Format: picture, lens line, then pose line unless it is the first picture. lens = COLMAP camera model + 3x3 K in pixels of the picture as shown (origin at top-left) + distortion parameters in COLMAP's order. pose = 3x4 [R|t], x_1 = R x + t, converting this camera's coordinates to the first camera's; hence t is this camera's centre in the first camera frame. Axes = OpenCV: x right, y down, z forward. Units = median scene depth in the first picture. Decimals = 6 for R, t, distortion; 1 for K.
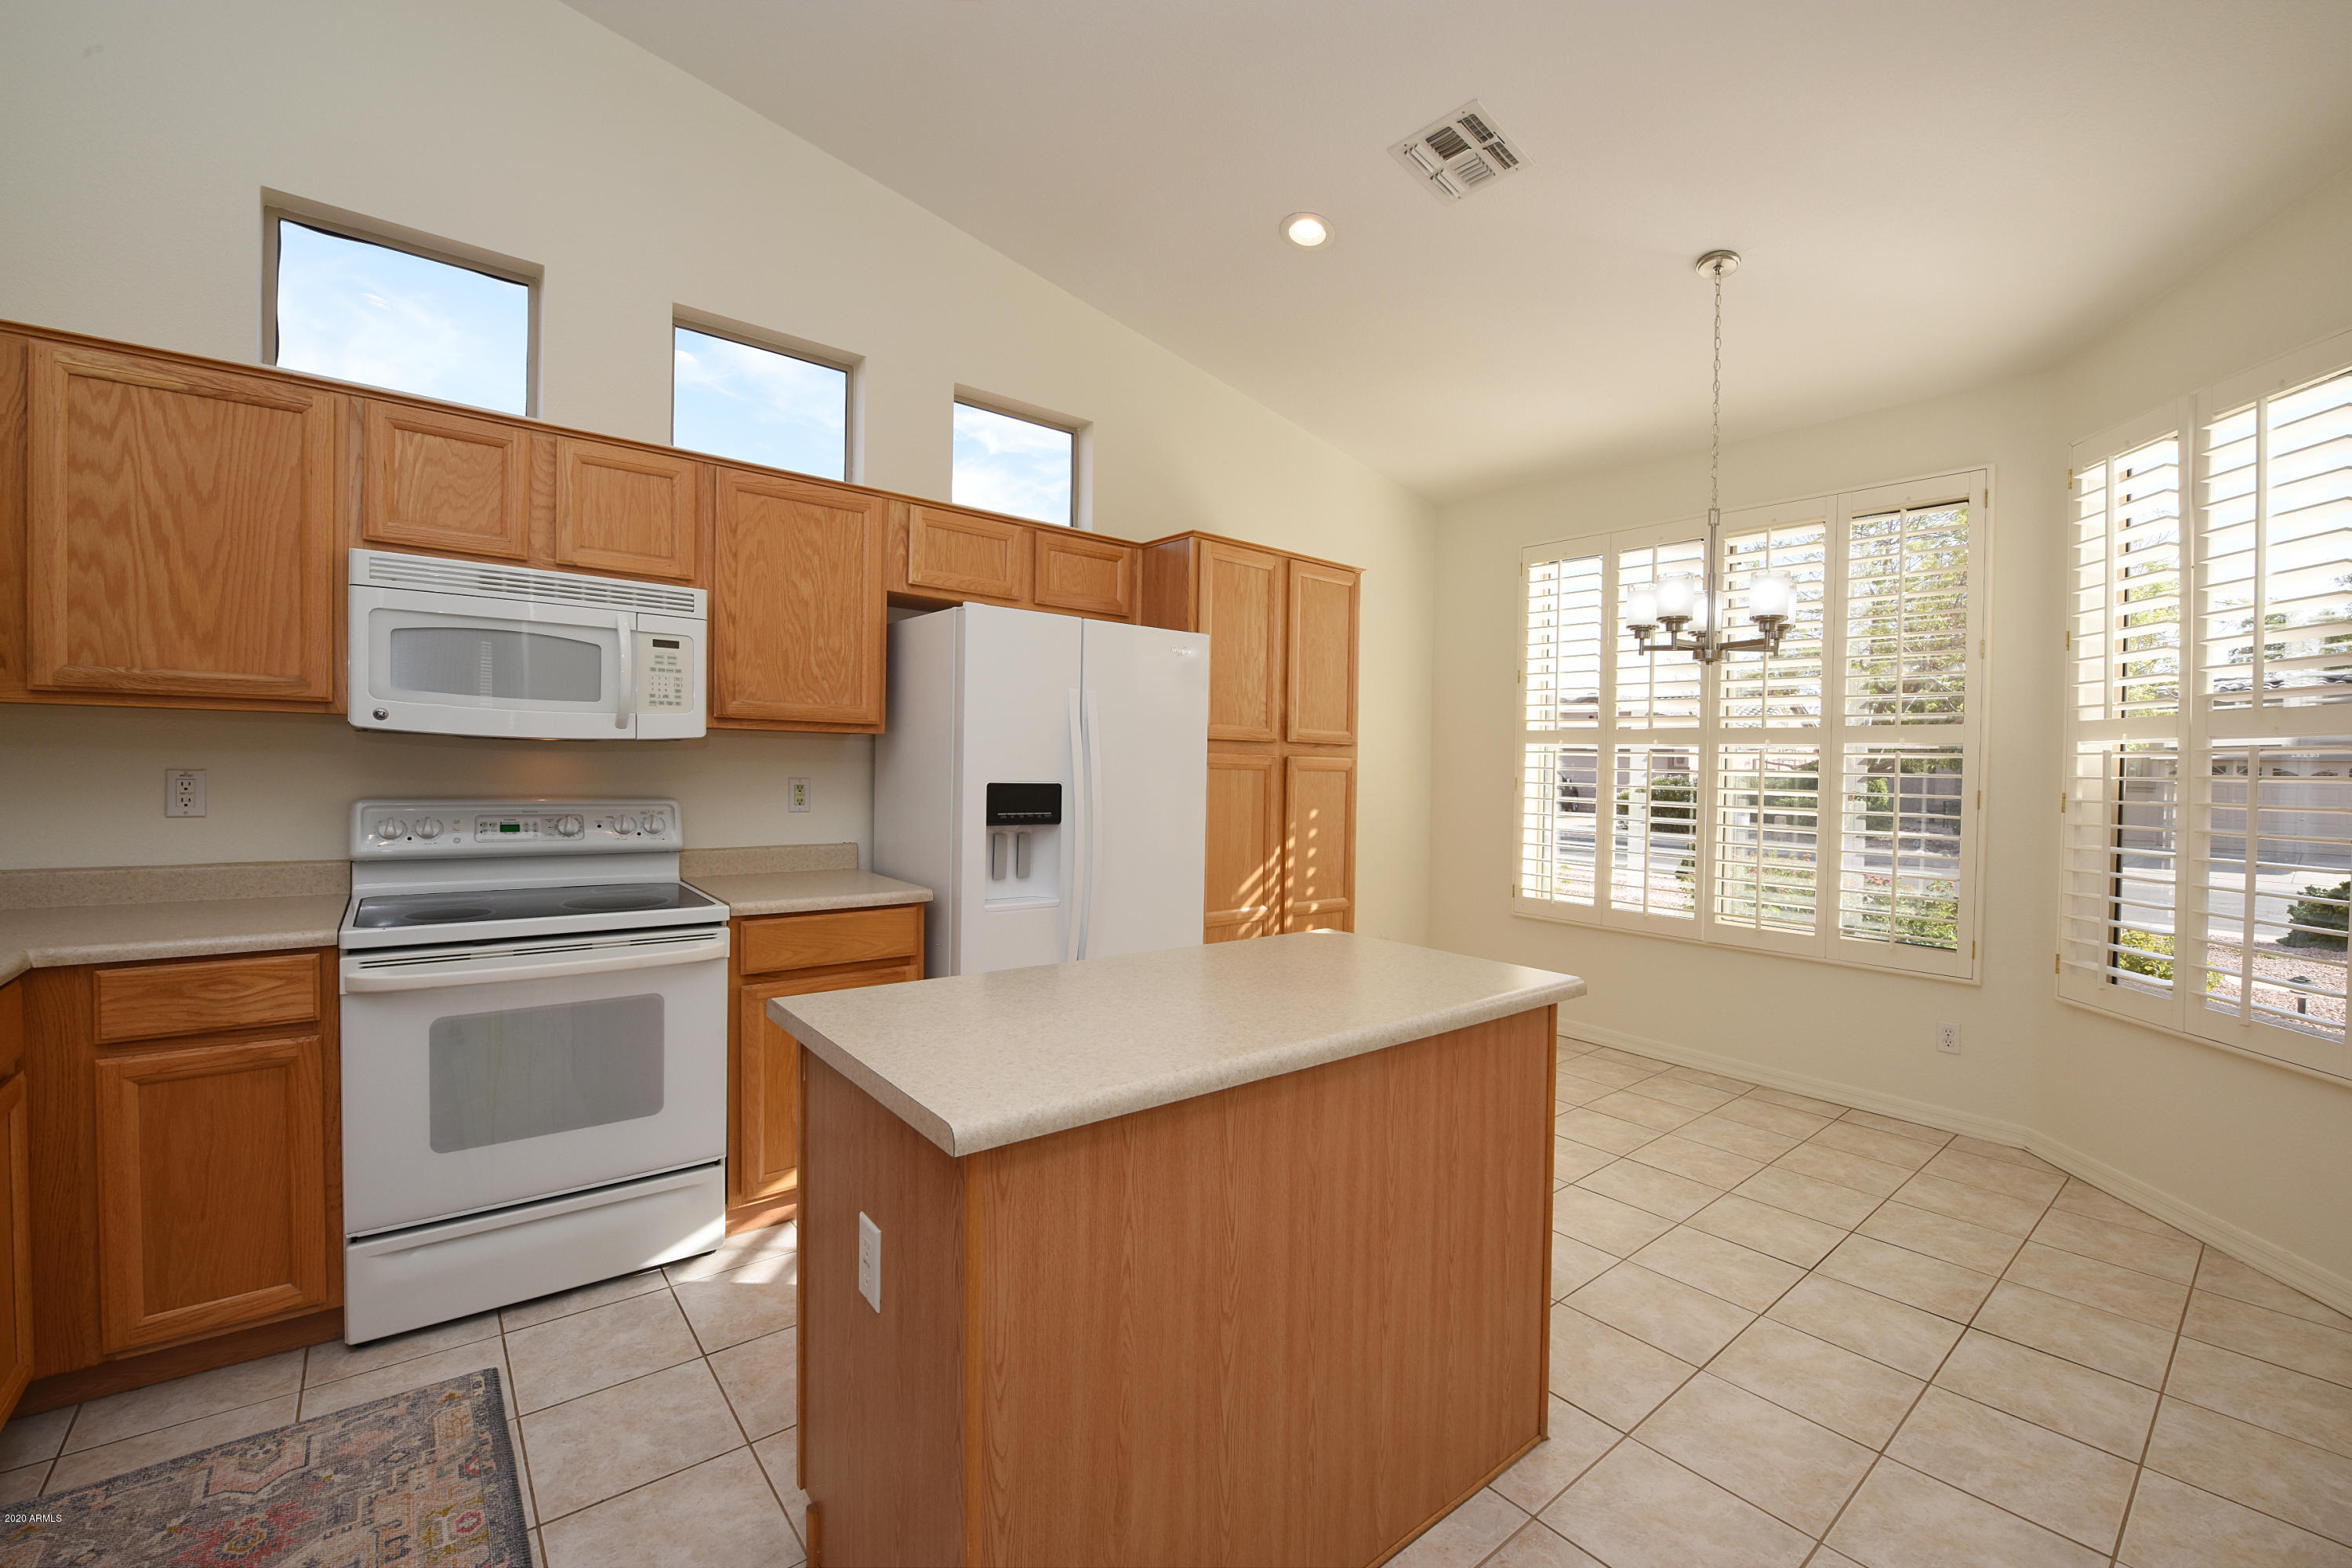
lens RADIAL K [[960.0, 0, 1186.4], [0, 960.0, 783.8], [0, 0, 1]] dist [-0.000304, -0.000004]
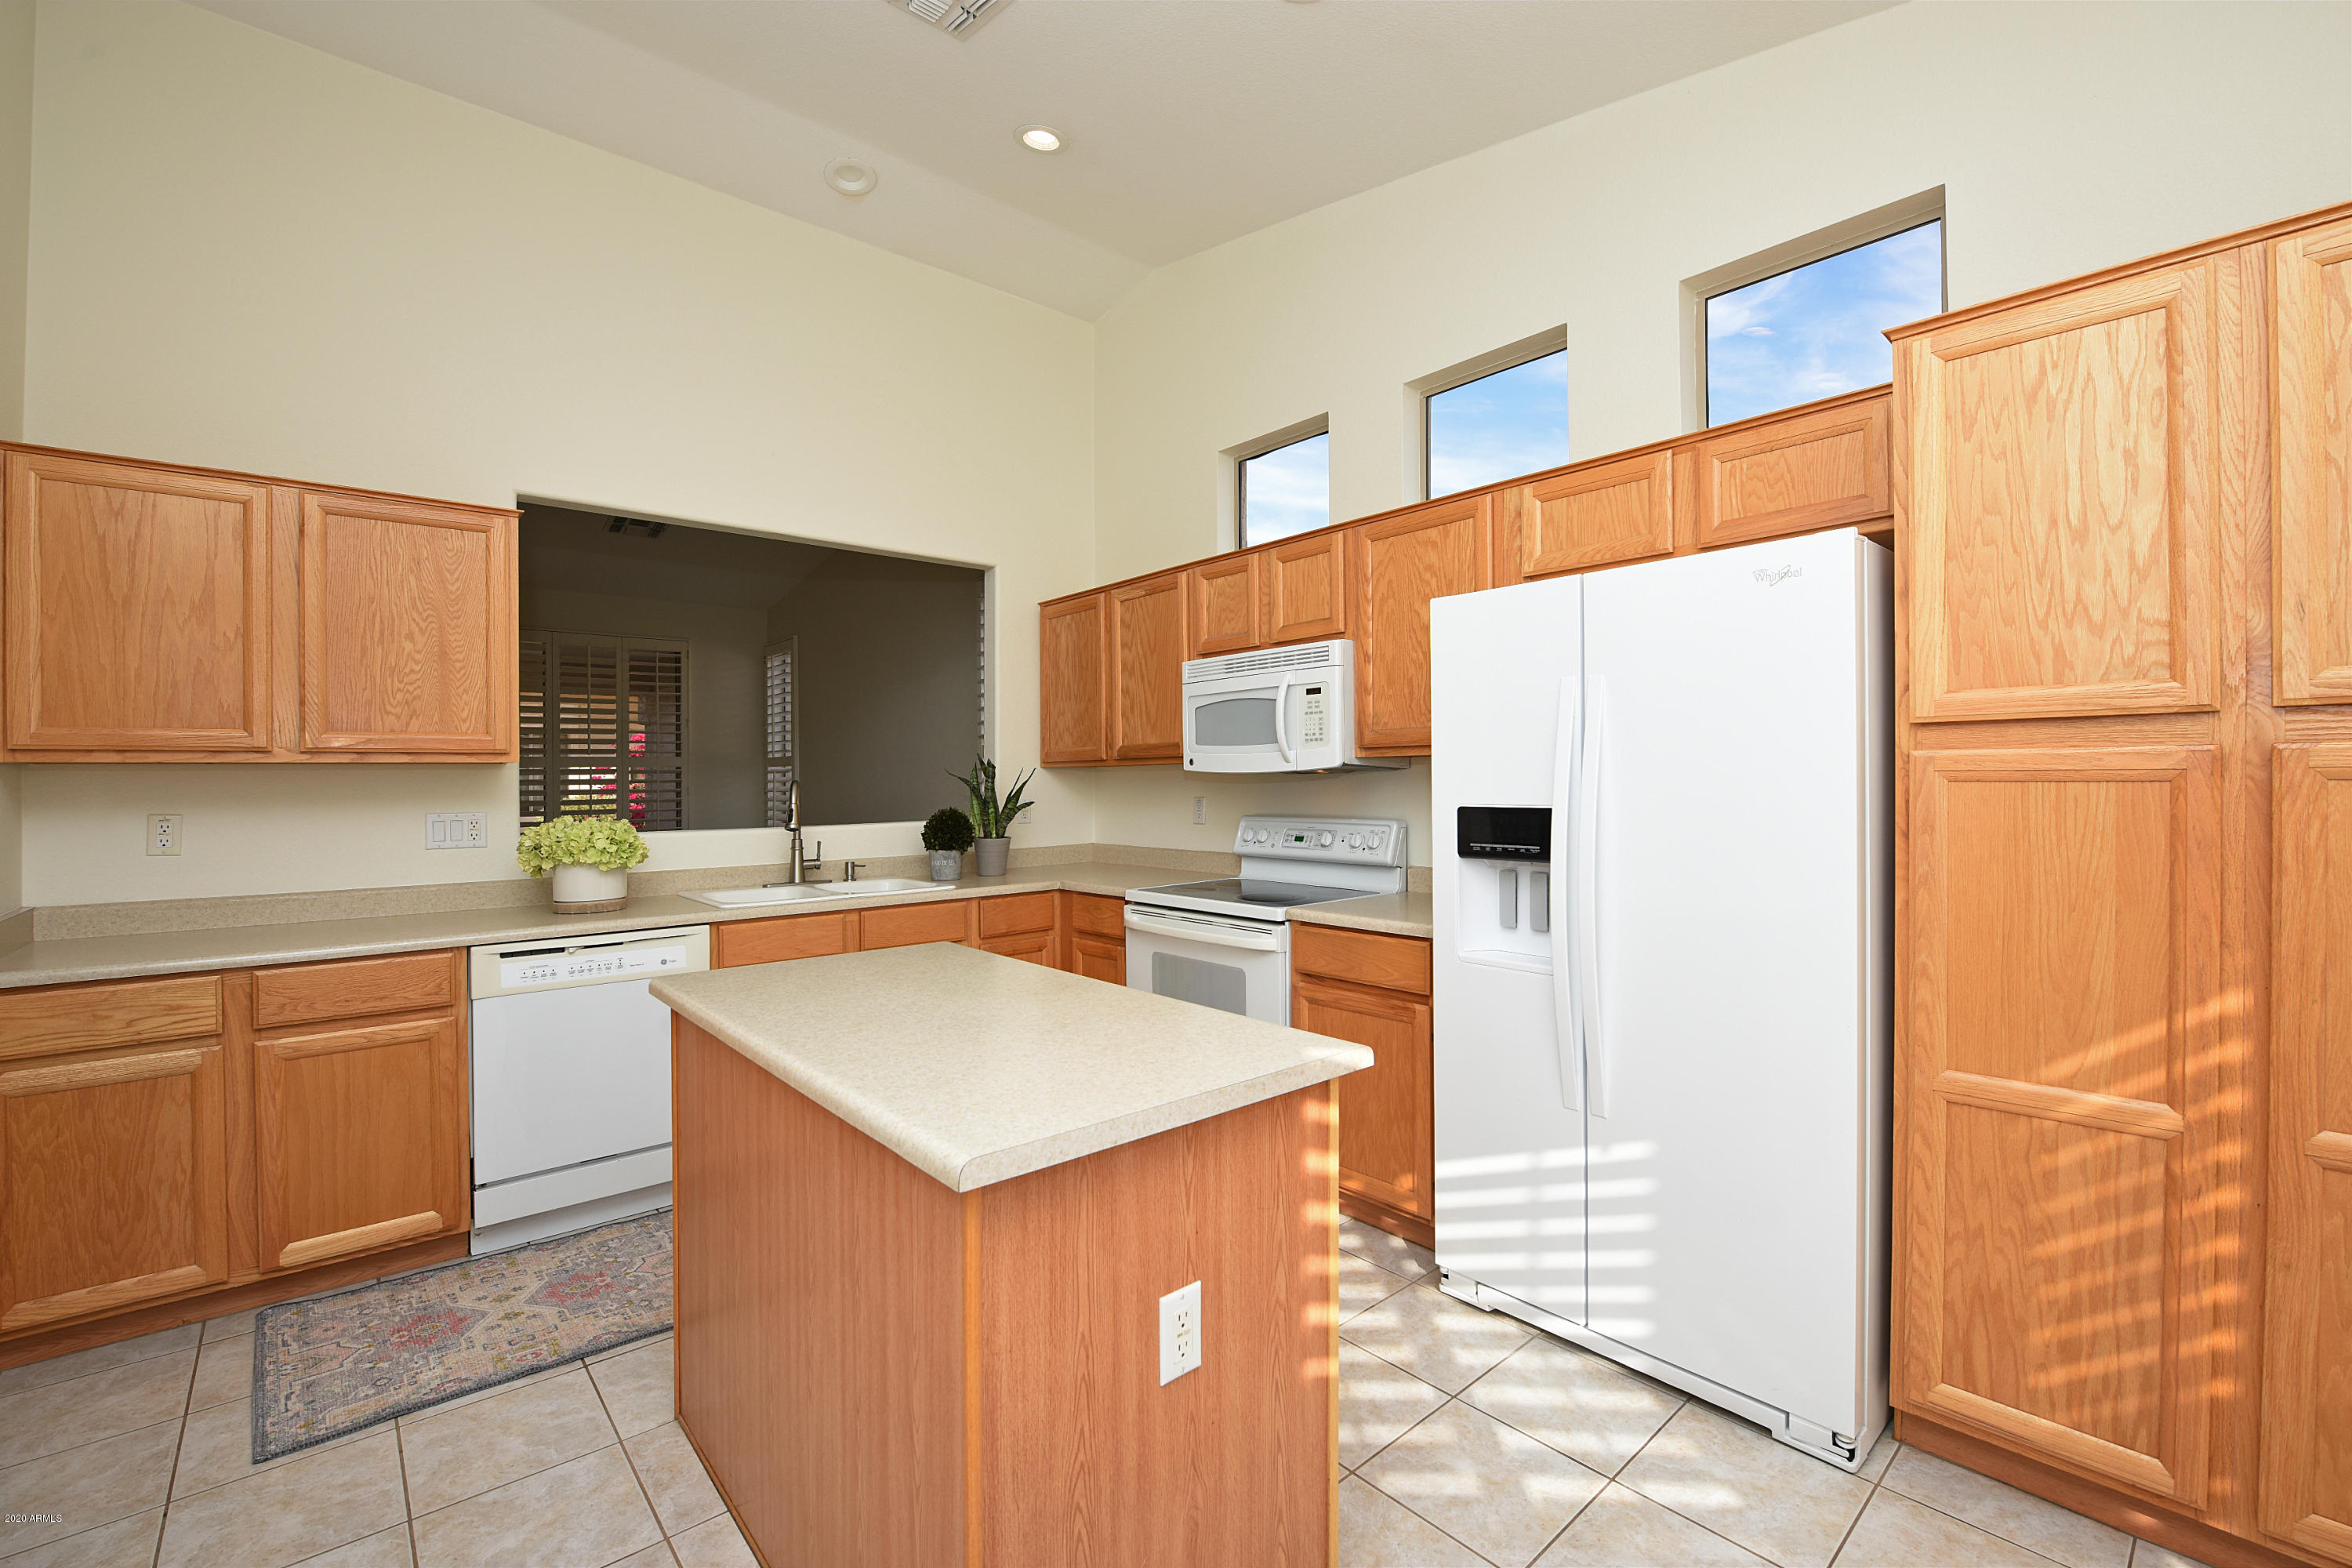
lens RADIAL K [[1004.8, 0, 1178.5], [0, 1004.8, 771.9], [0, 0, 1]] dist [0.064521, 0.000005]
pose [[0.038147, -0.034395, -0.998680, 0.645679], [-0.013645, 0.999296, -0.034938, 0.003044], [0.999179, 0.014960, 0.037651, 0.701400]]
